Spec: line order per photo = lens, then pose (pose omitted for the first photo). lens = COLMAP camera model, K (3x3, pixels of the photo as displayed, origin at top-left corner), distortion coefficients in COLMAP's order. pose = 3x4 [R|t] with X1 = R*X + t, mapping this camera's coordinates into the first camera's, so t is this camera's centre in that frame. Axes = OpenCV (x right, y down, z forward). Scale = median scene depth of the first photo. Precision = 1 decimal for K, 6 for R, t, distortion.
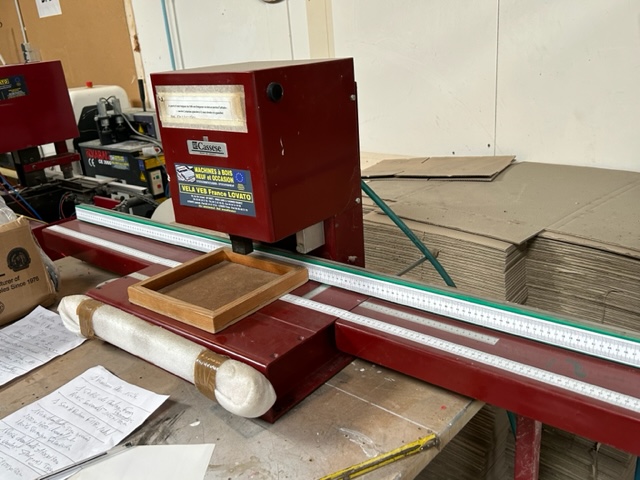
lens RADIAL K [[573.2, 0, 325.7], [0, 573.2, 240.2], [0, 0, 1]] dist [0.048206, -0.035530]
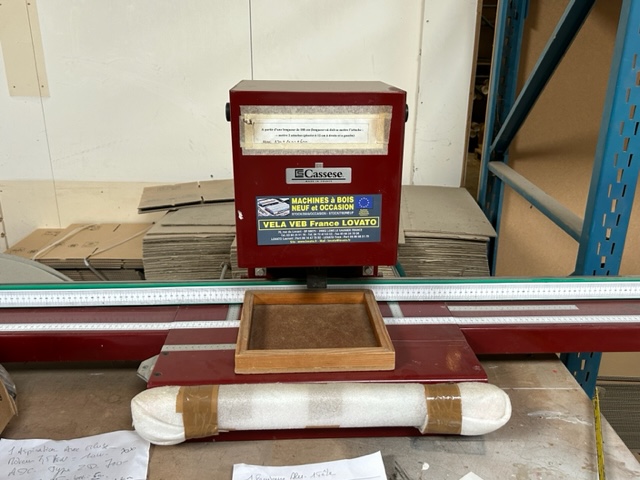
lens RADIAL K [[573.2, 0, 326.2], [0, 573.2, 240.3], [0, 0, 1]] dist [0.048206, -0.035530]
pose [[0.743137, -0.139538, 0.654428, -0.784628], [0.166607, 0.985800, 0.021004, -0.074988], [-0.648066, 0.093424, 0.755832, 0.317263]]
